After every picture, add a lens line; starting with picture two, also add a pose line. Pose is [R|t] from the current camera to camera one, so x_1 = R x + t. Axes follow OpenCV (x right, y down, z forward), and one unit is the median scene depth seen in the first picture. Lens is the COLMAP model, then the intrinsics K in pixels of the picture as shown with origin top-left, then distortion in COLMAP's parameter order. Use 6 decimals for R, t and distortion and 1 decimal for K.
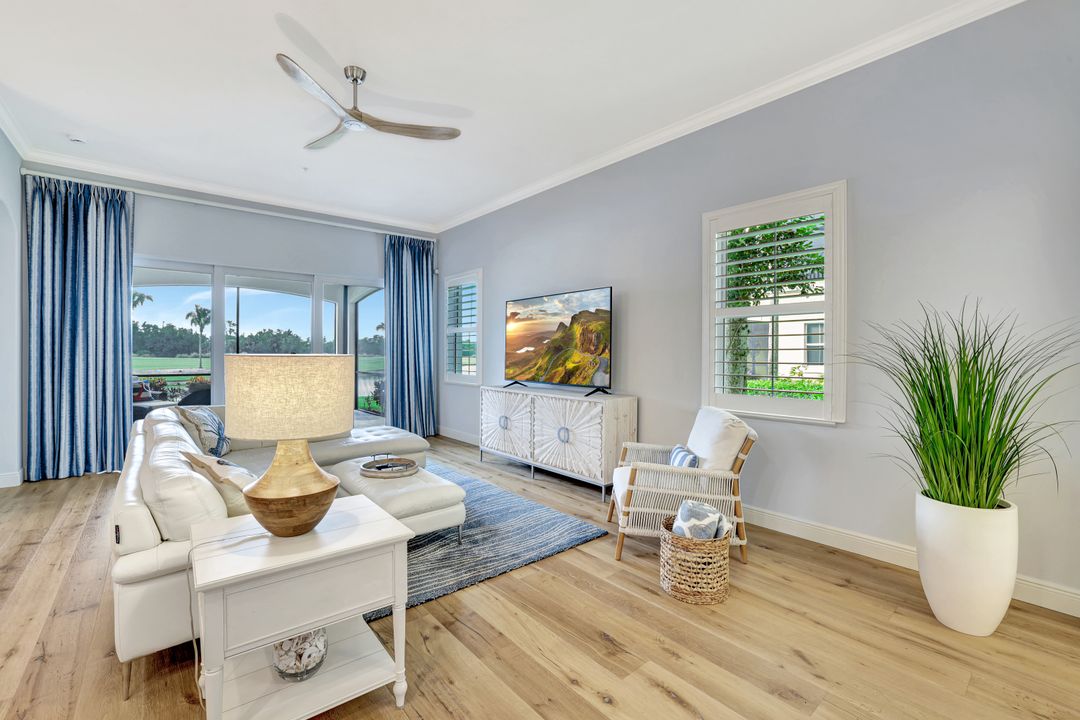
lens RADIAL K [[466.1, 0, 528.8], [0, 466.1, 351.3], [0, 0, 1]] dist [-0.036457, 0.011727]
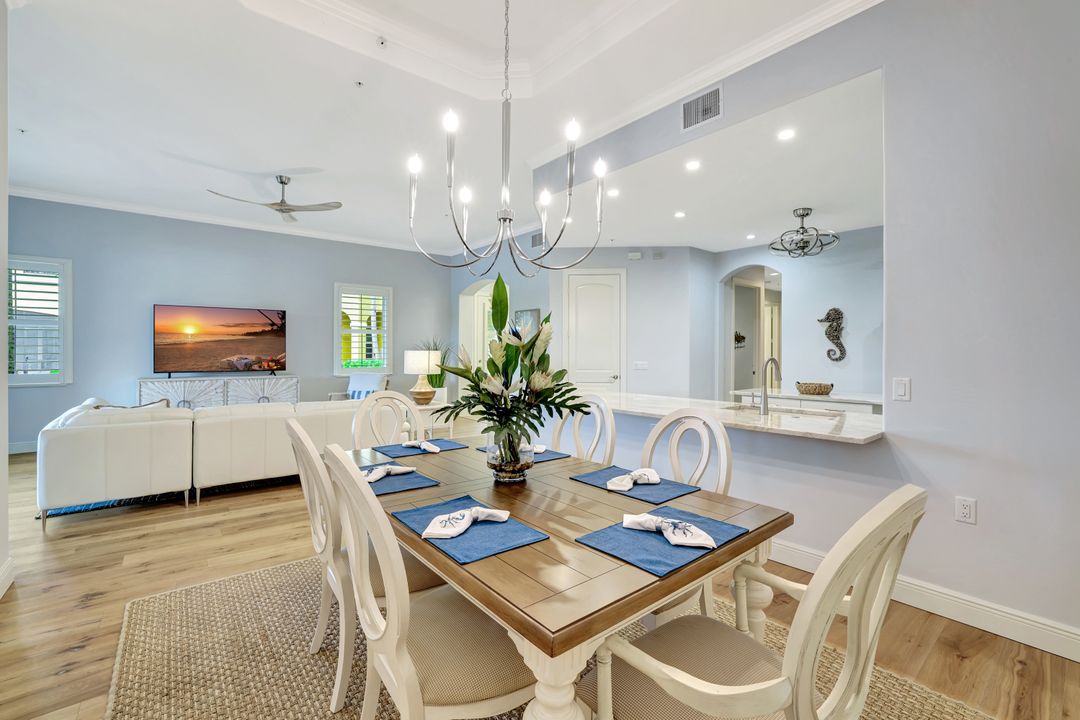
lens RADIAL K [[466.1, 0, 540.3], [0, 466.1, 353.1], [0, 0, 1]] dist [-0.036457, 0.011727]
pose [[0.001327, -0.010796, 0.999941, -1.468381], [-0.004764, 0.999930, 0.010802, -0.005718], [-0.999988, -0.004778, 0.001275, 0.062176]]
